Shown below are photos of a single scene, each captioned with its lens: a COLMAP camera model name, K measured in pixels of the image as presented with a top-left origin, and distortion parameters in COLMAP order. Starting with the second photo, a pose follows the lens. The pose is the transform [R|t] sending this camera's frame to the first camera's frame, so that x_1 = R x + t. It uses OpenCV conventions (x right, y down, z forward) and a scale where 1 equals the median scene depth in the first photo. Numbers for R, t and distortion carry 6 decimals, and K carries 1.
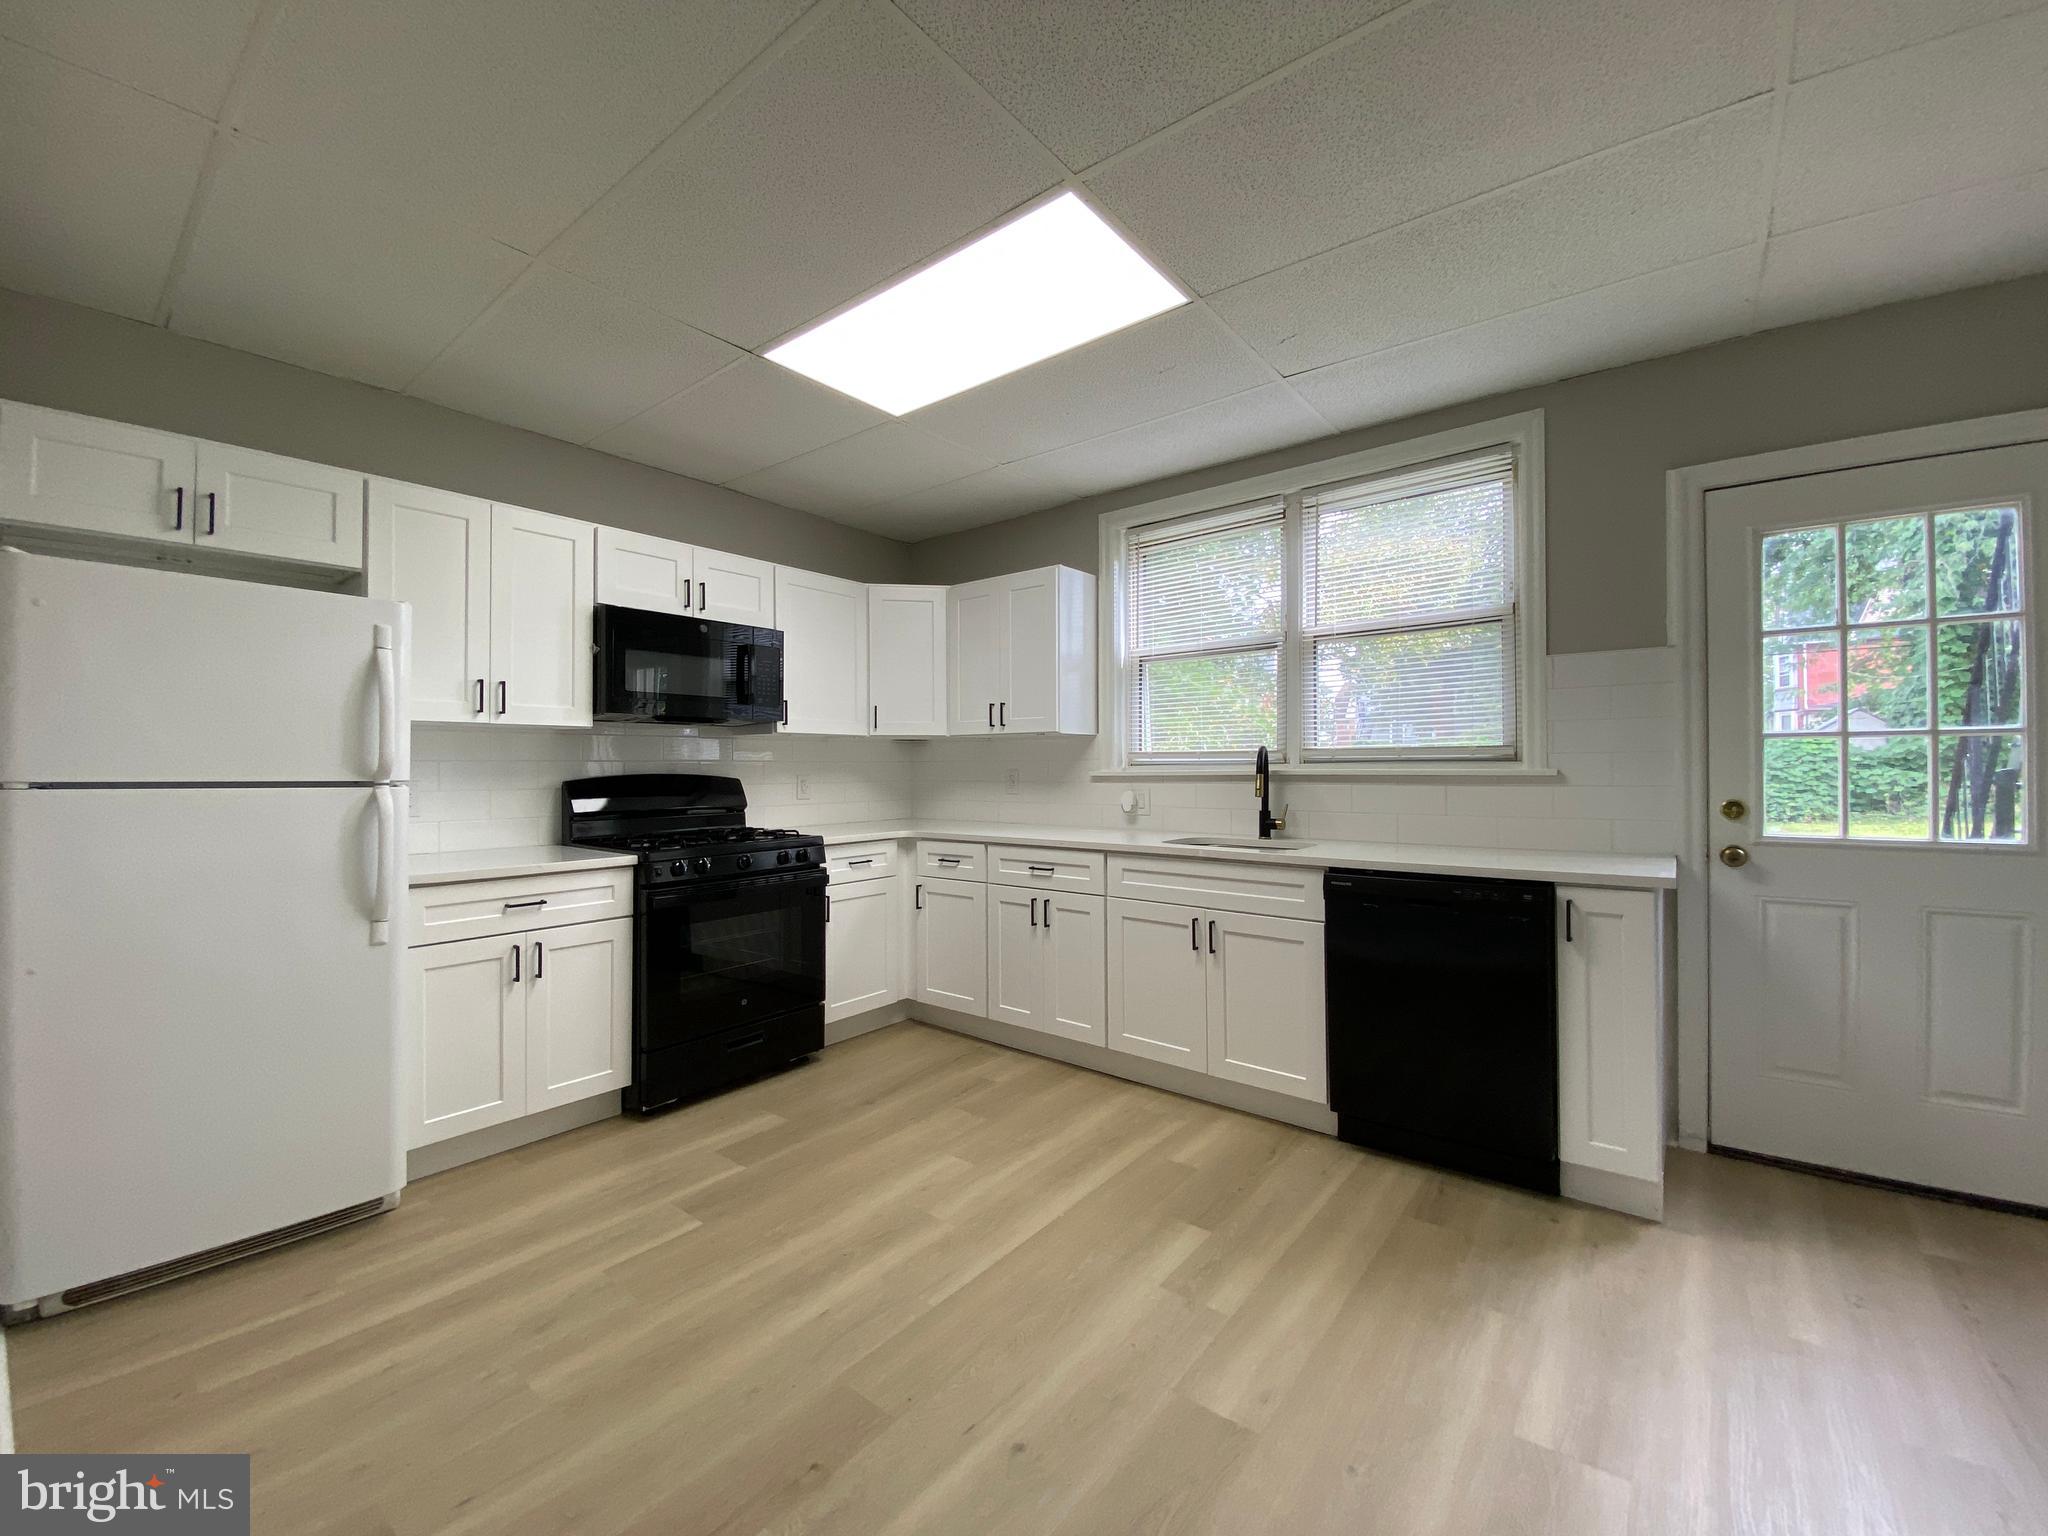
lens RADIAL K [[823.3, 0, 1018.5], [0, 823.3, 768.3], [0, 0, 1]] dist [0.008221, -0.013675]
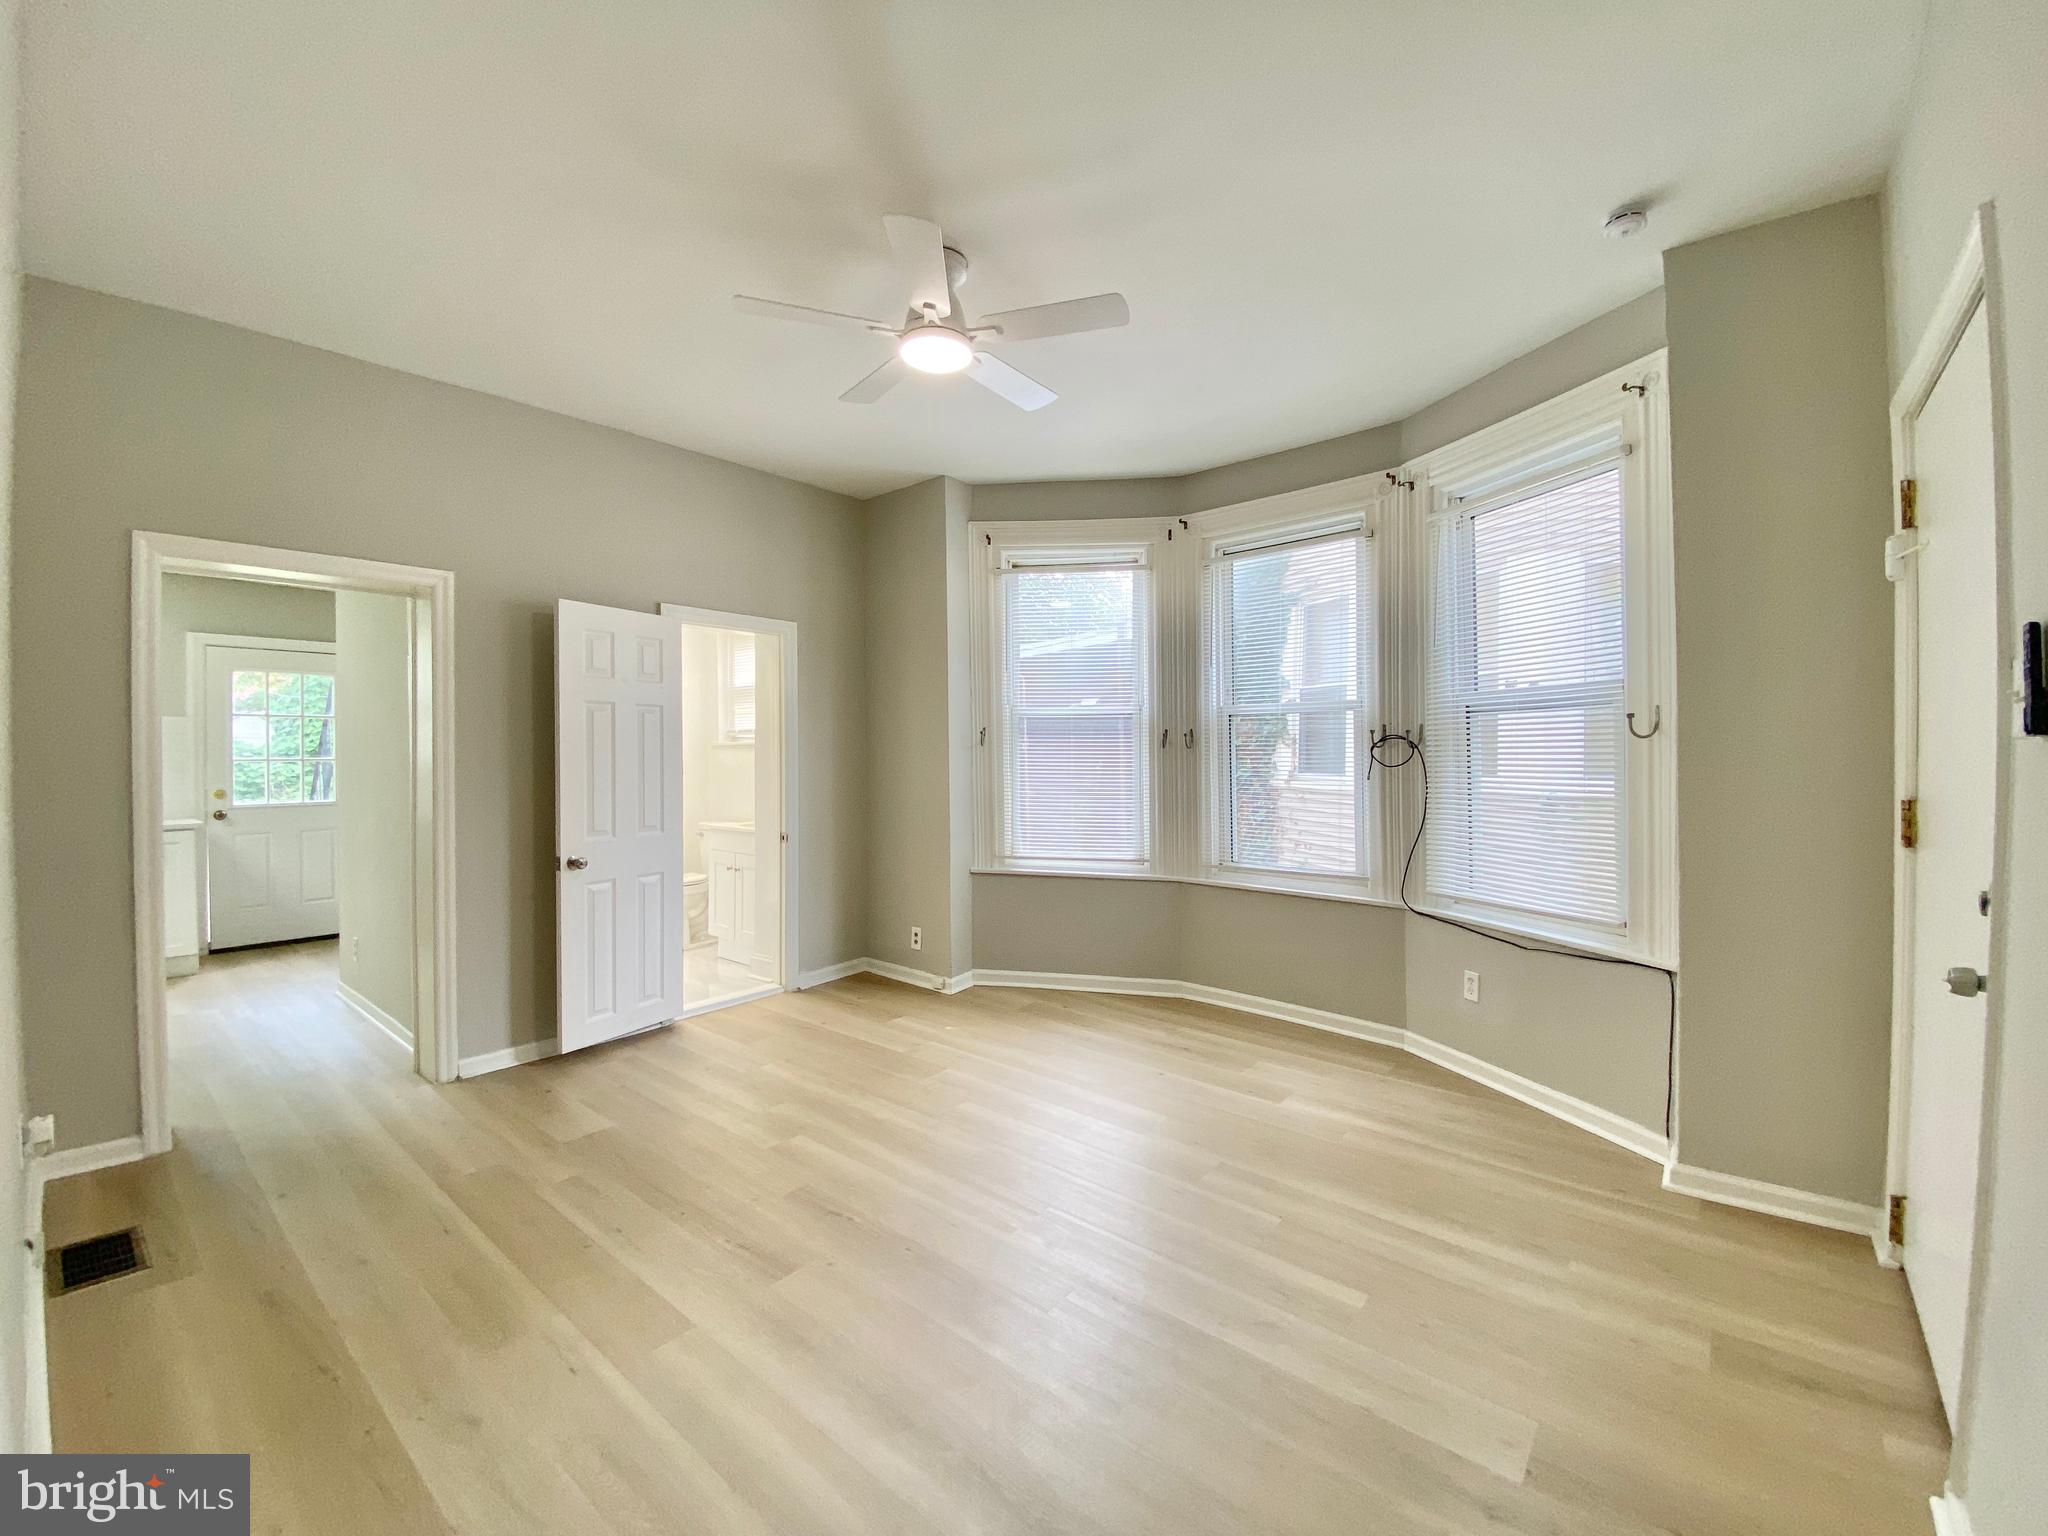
lens RADIAL K [[823.3, 0, 1021.2], [0, 823.3, 760.1], [0, 0, 1]] dist [0.008221, -0.013675]
pose [[0.011989, -0.001396, 0.999927, -1.257376], [-0.001160, 0.999998, 0.001410, -0.044041], [-0.999927, -0.001177, 0.011987, -1.134238]]
